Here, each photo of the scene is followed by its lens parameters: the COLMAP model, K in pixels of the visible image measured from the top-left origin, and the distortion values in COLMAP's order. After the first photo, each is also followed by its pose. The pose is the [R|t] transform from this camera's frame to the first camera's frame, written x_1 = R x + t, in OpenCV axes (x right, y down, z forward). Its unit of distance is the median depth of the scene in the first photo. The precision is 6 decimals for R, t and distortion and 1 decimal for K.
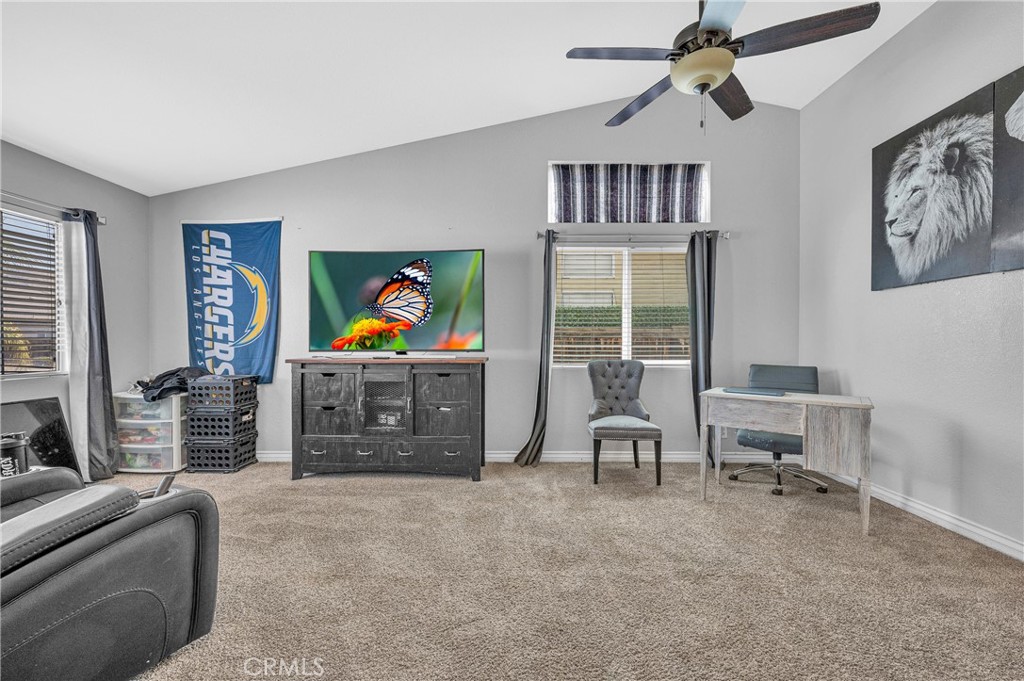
lens RADIAL K [[421.0, 0, 512.8], [0, 421.0, 345.2], [0, 0, 1]] dist [0.000655, -0.000040]
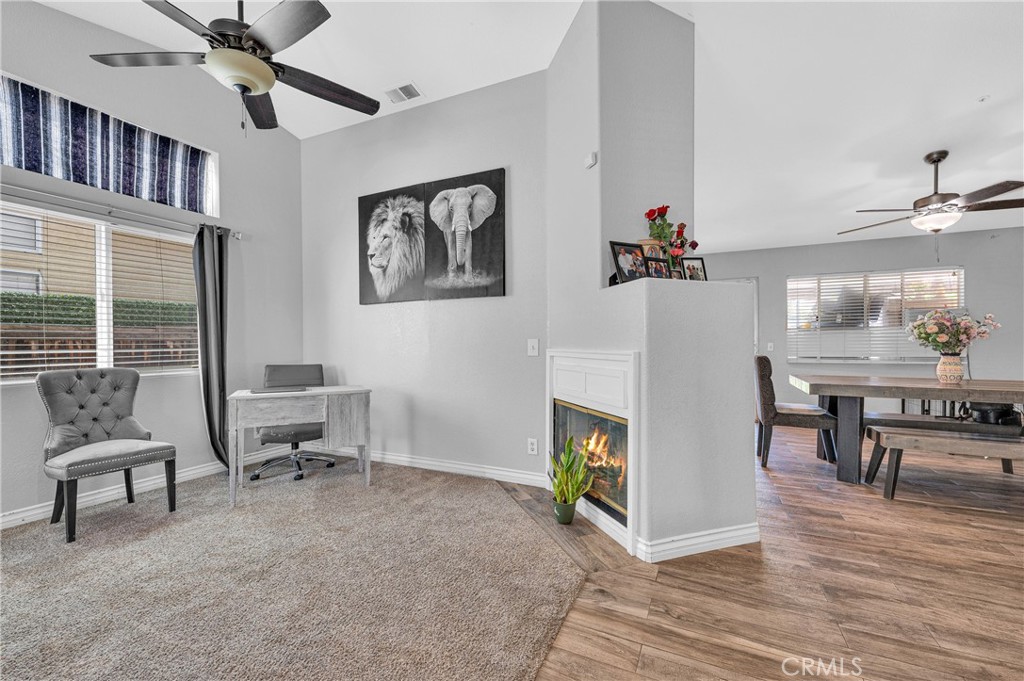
lens RADIAL K [[421.0, 0, 512.8], [0, 421.0, 345.2], [0, 0, 1]] dist [0.000655, -0.000040]
pose [[0.422530, -0.009701, 0.906297, -0.135399], [0.014735, 0.999884, 0.003833, 0.000775], [-0.906229, 0.011734, 0.422624, 0.004862]]
